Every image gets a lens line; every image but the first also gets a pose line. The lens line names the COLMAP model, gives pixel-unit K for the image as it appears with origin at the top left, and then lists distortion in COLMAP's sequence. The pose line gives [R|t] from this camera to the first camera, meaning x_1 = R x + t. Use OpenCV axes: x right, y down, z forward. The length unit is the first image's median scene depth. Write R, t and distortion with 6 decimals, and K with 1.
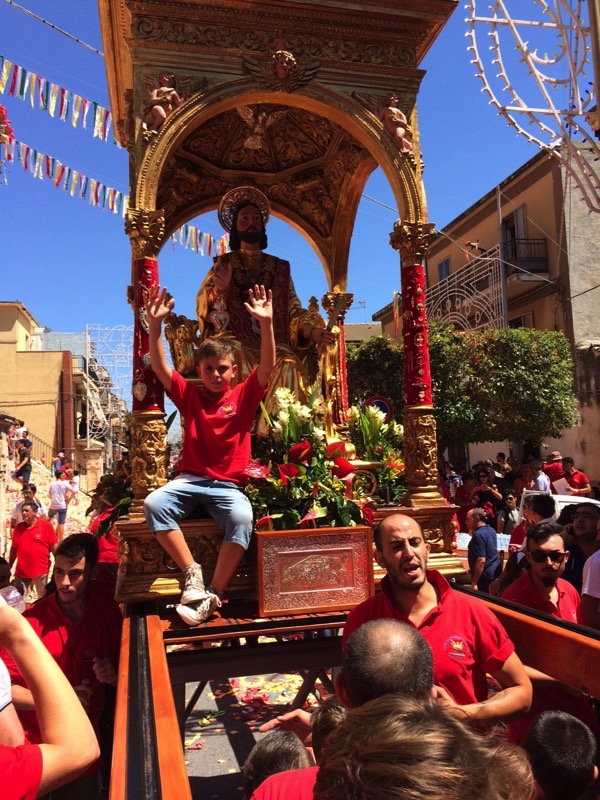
lens RADIAL K [[671.6, 0, 300.0], [0, 671.6, 400.0], [0, 0, 1]] dist [0.089322, -0.110124]
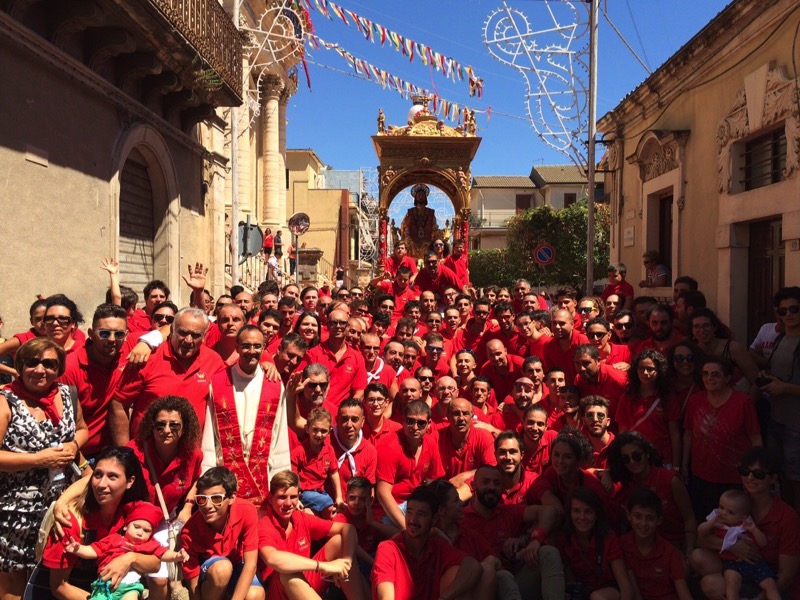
lens RADIAL K [[671.6, 0, 400.0], [0, 671.6, 300.0], [0, 0, 1]] dist [0.089322, -0.110124]
pose [[0.970205, 0.057228, -0.235428, 0.057709], [-0.030142, 0.992665, 0.117083, -0.017981], [0.240401, -0.106498, 0.964814, -0.192894]]
